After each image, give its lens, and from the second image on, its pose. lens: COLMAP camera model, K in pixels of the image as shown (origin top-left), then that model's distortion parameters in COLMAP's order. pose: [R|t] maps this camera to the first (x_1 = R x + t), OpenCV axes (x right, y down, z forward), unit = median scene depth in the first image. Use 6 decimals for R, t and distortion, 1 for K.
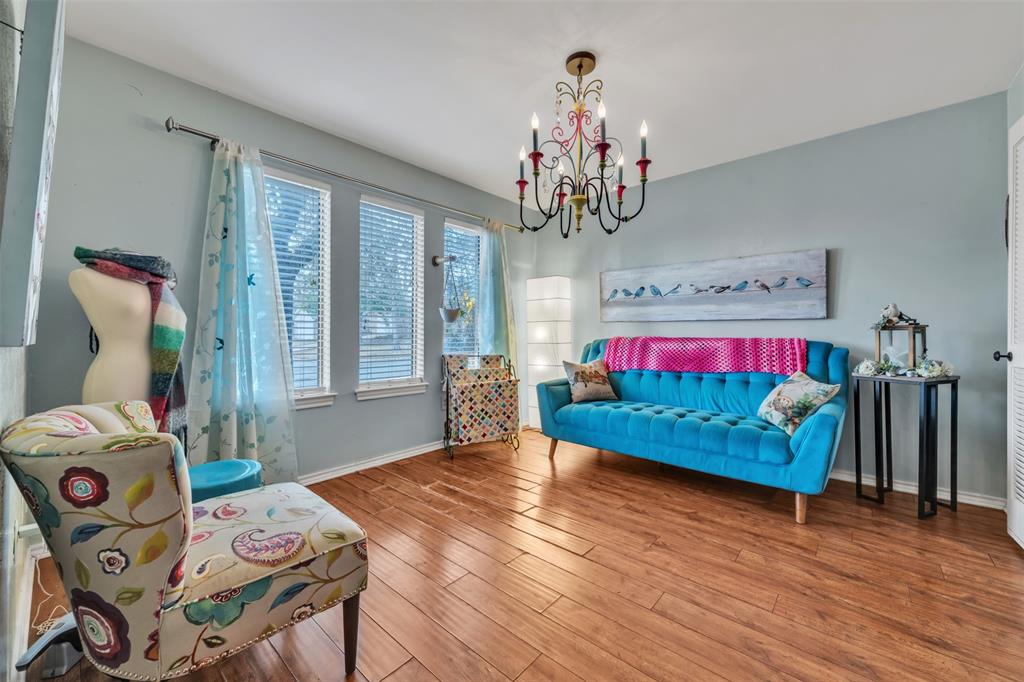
lens RADIAL K [[402.5, 0, 512.0], [0, 402.5, 335.2], [0, 0, 1]] dist [0.001442, -0.000029]
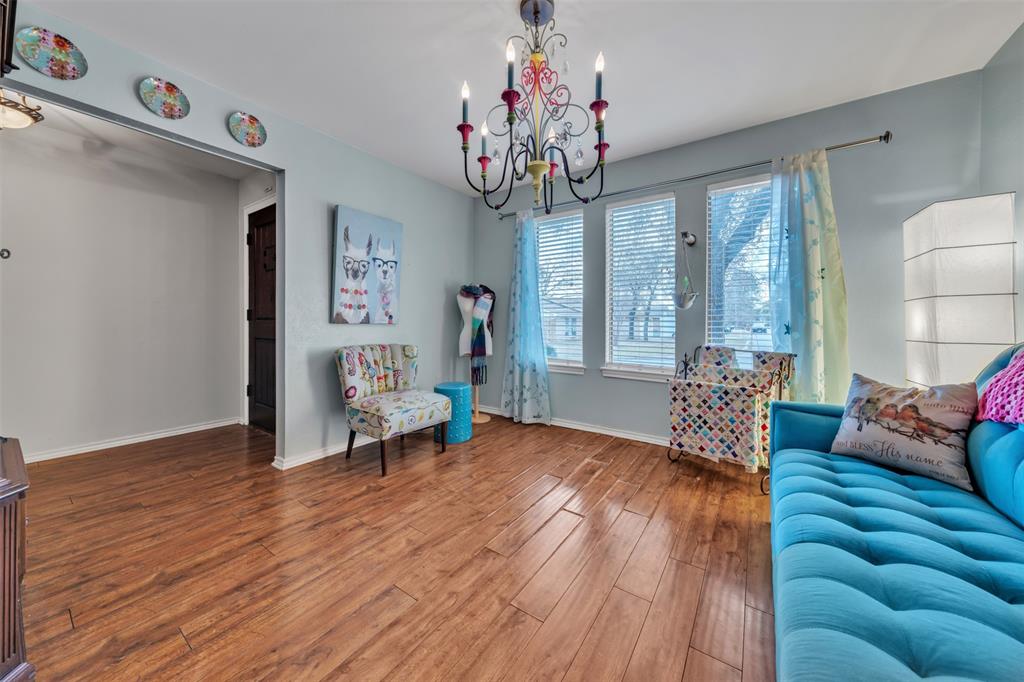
lens RADIAL K [[354.1, 0, 512.2], [0, 354.1, 319.2], [0, 0, 1]] dist [0.000854, 0.000022]
pose [[0.112534, -0.004633, -0.993637, 0.594854], [-0.005524, 0.999971, -0.005288, -0.003834], [0.993632, 0.006084, 0.112506, 0.547735]]
